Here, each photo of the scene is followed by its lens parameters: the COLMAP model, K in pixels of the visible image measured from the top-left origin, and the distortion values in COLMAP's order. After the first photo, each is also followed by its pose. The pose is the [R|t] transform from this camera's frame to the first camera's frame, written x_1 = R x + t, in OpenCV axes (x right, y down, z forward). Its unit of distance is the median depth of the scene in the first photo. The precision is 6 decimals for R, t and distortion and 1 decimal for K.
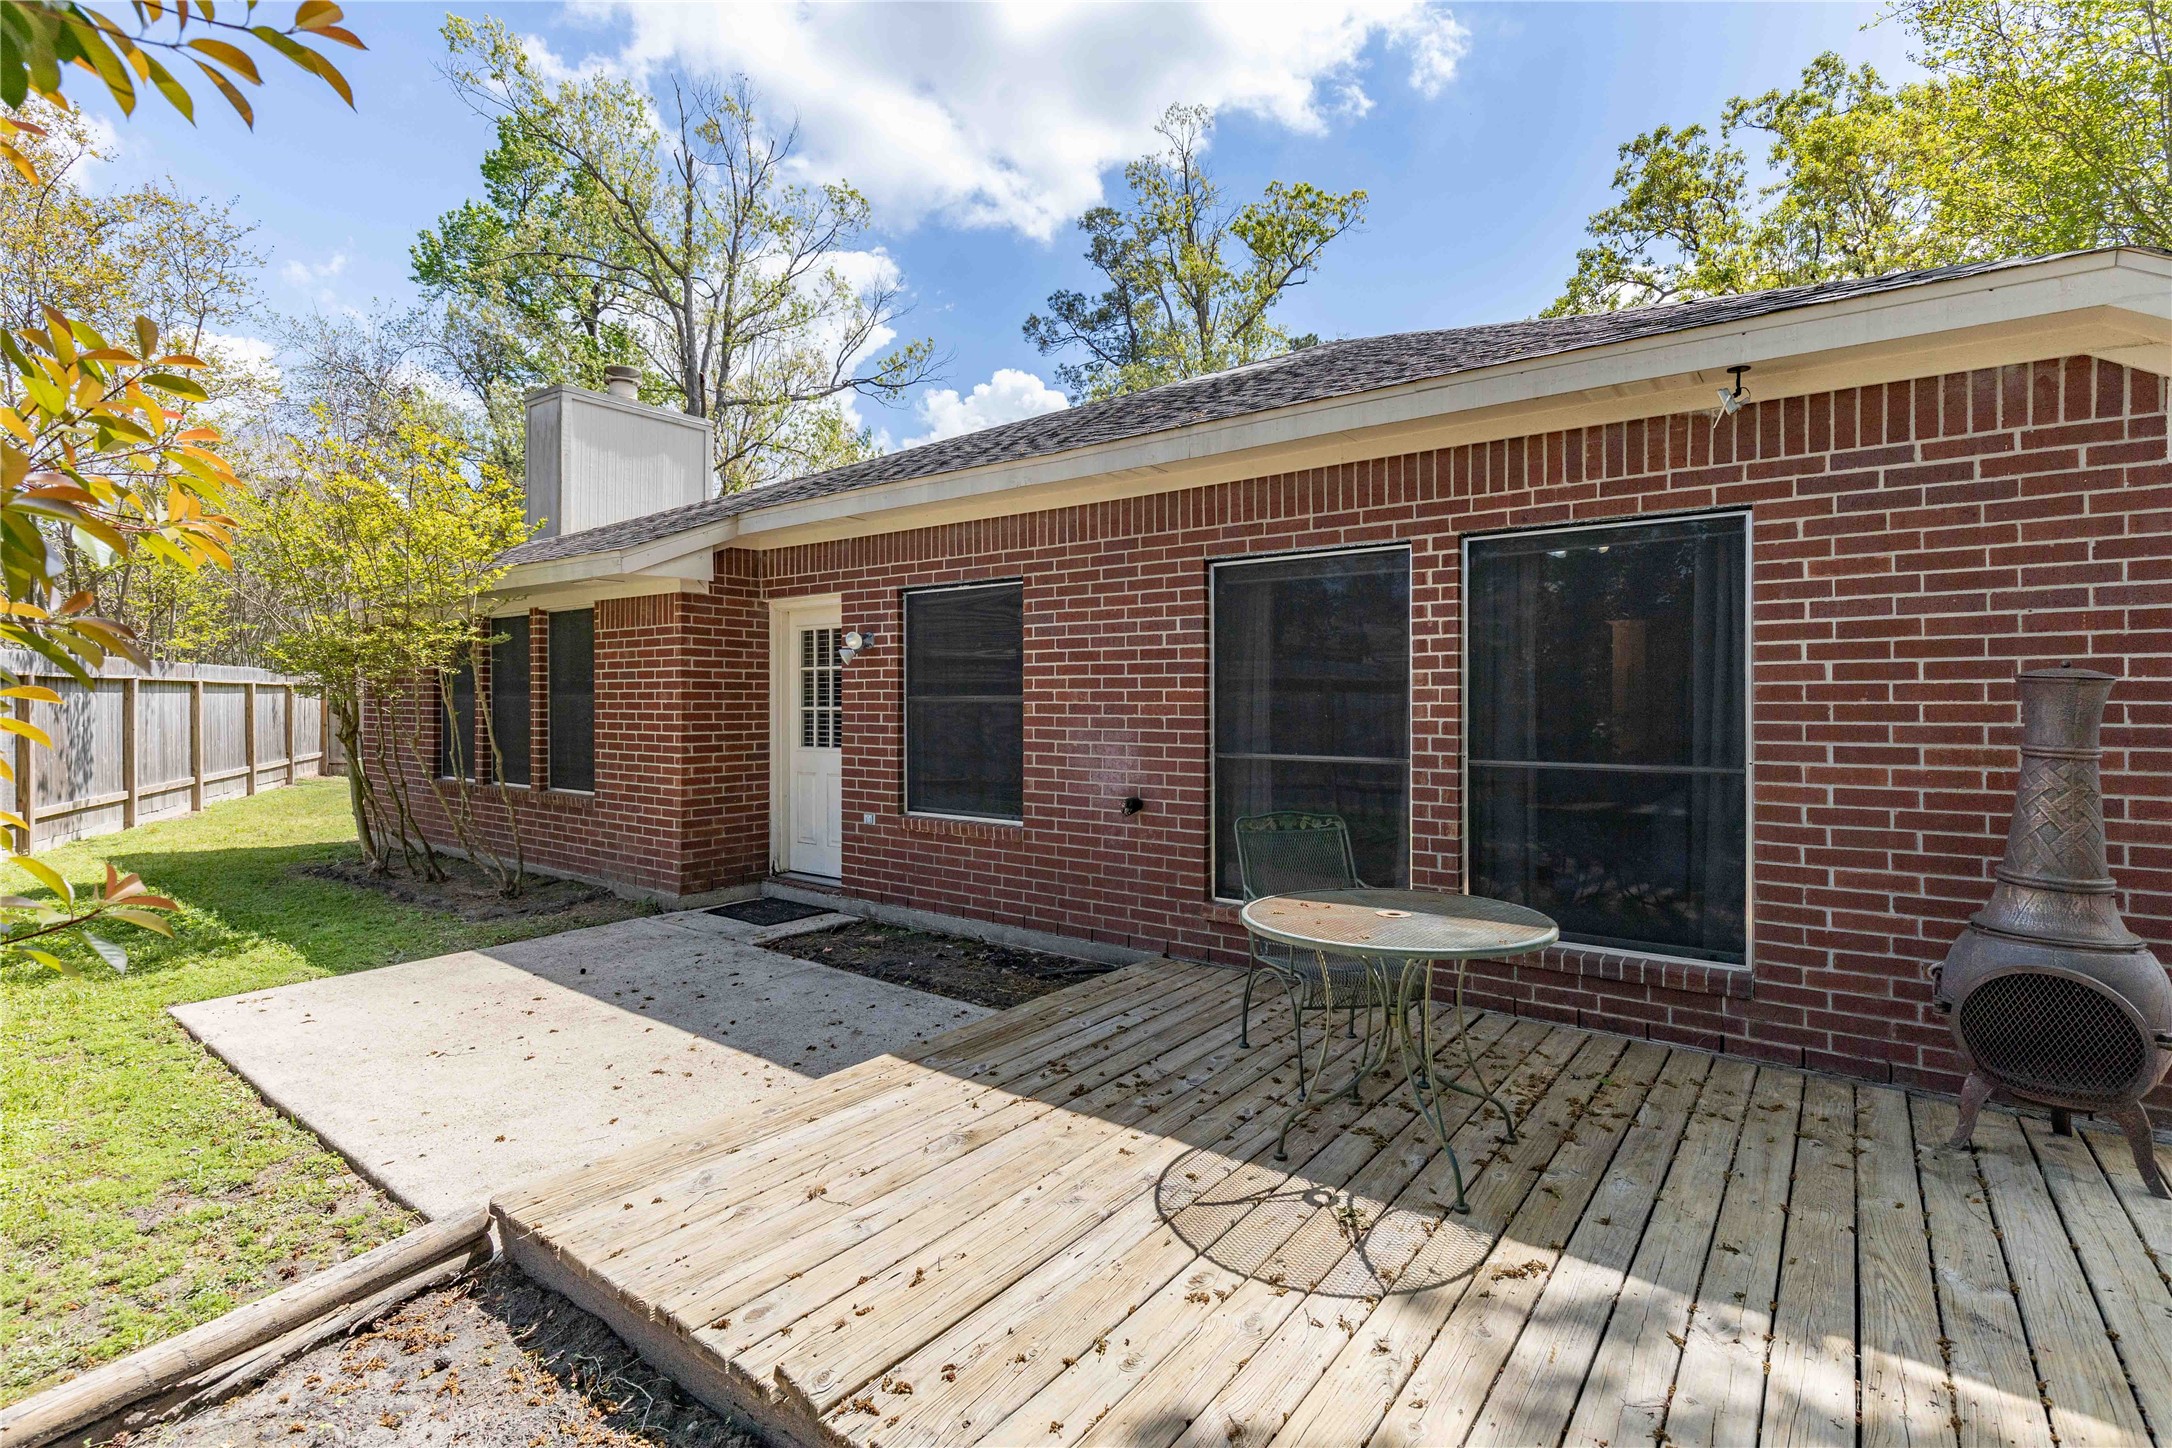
lens RADIAL K [[1003.3, 0, 1085.3], [0, 1003.3, 711.6], [0, 0, 1]] dist [-0.000002, -0.000060]
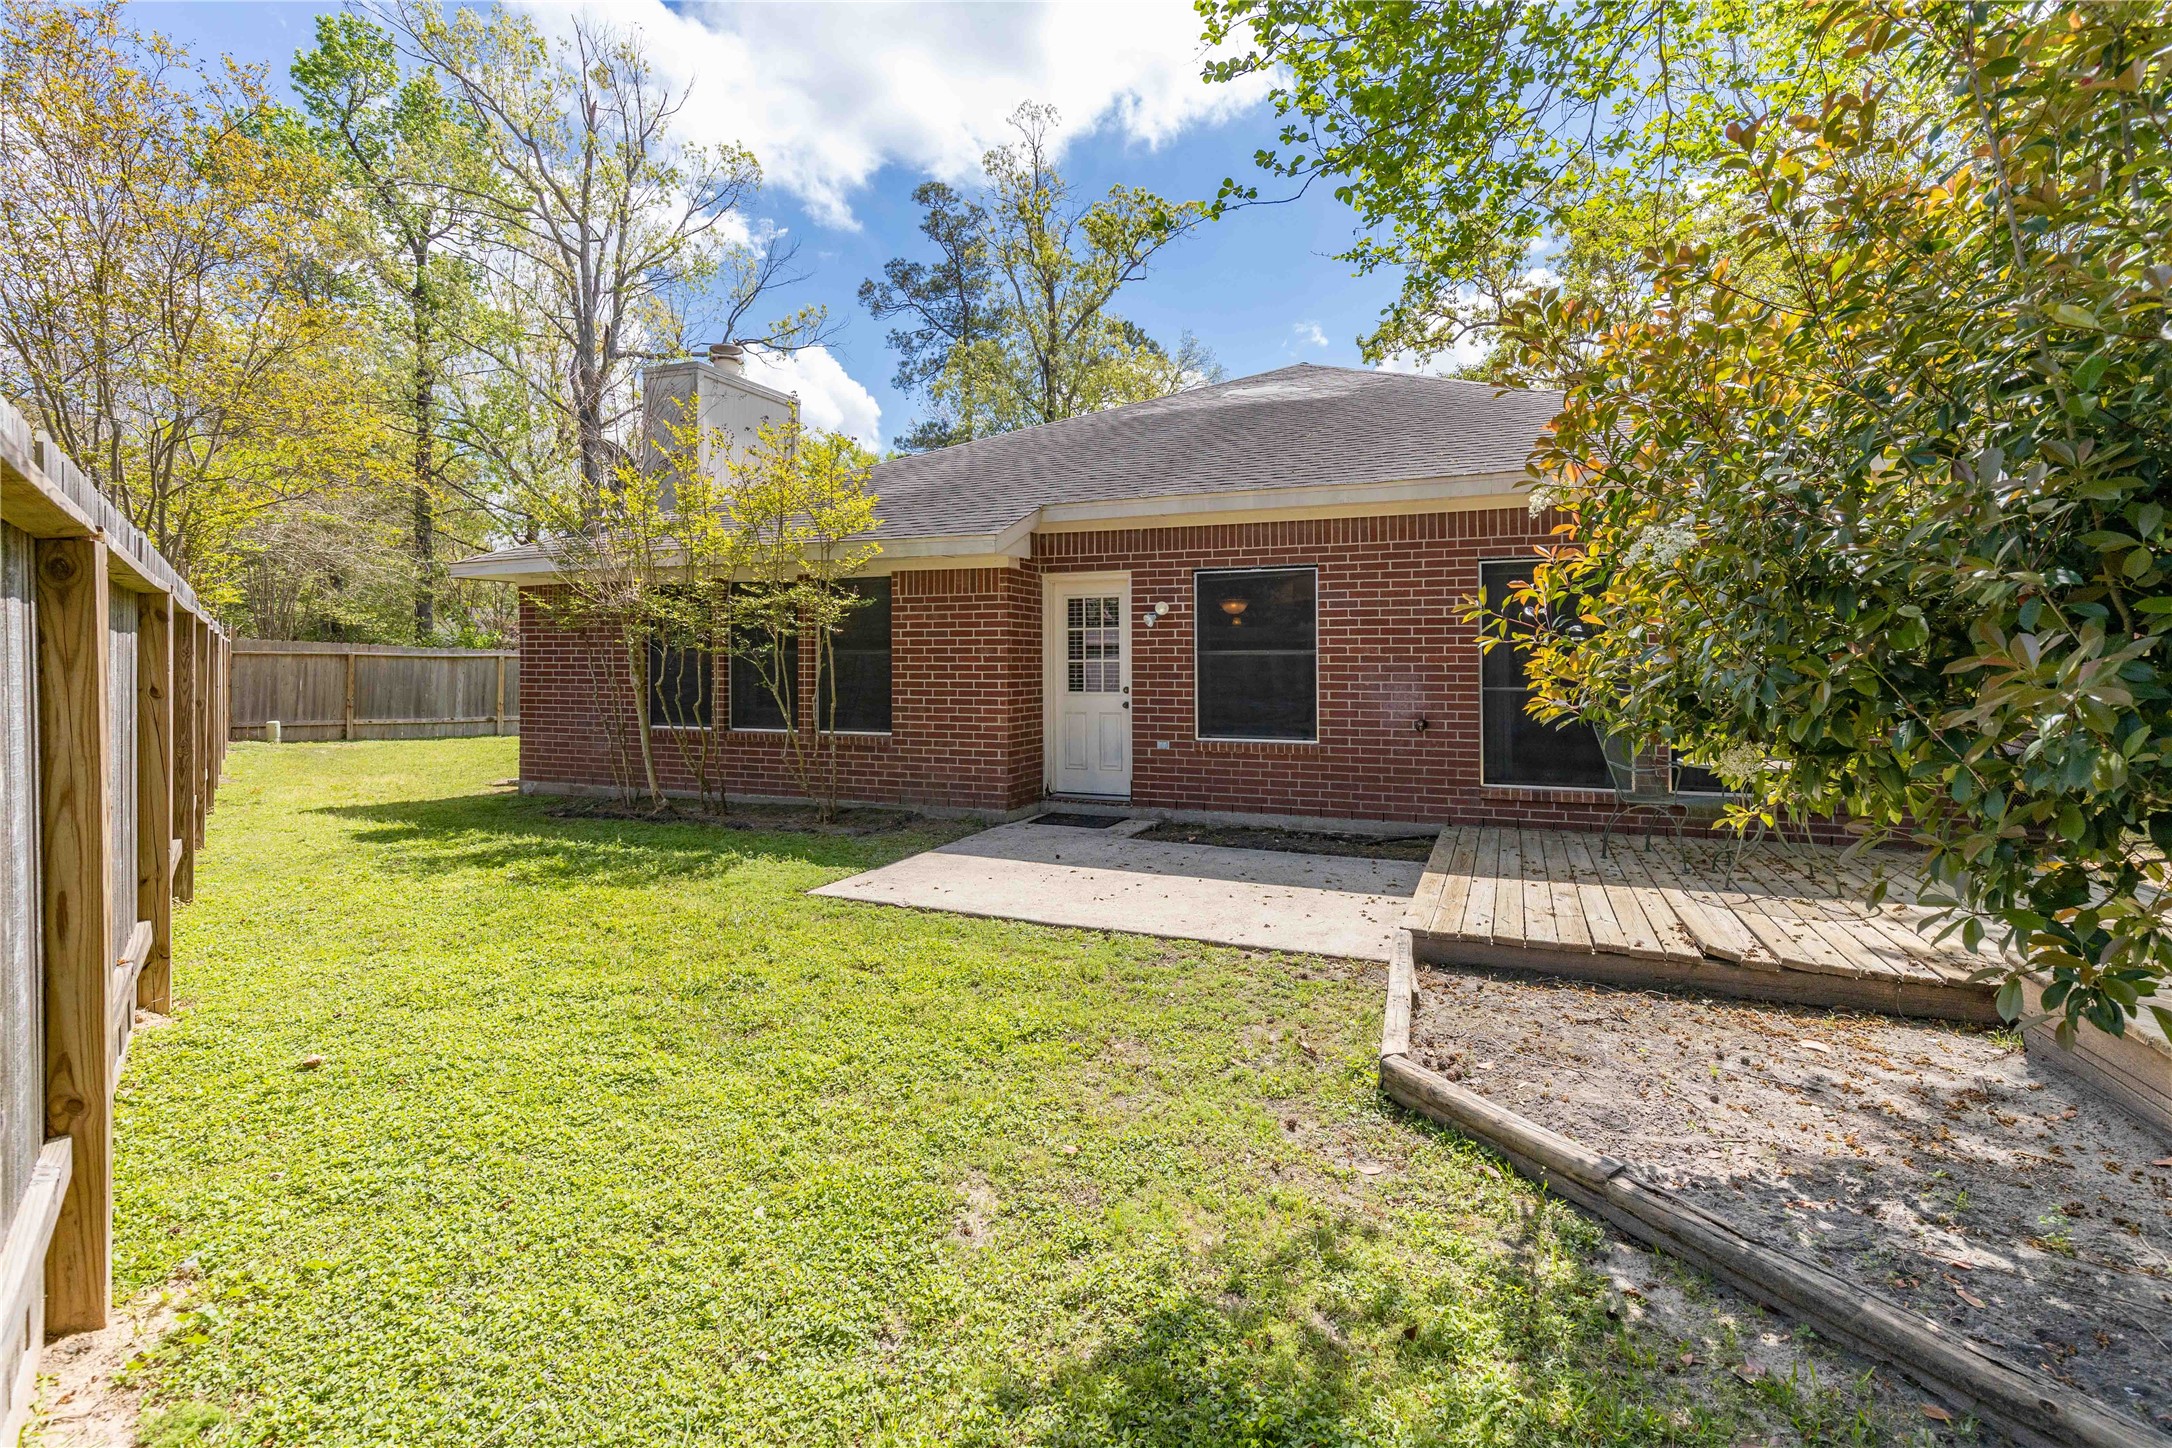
lens RADIAL K [[1003.3, 0, 1091.7], [0, 1003.3, 663.9], [0, 0, 1]] dist [-0.000002, -0.000060]
pose [[0.965808, -0.003072, 0.259240, -0.142936], [0.004982, 0.999965, -0.006709, 0.002225], [-0.259211, 0.007771, 0.965790, -0.052104]]
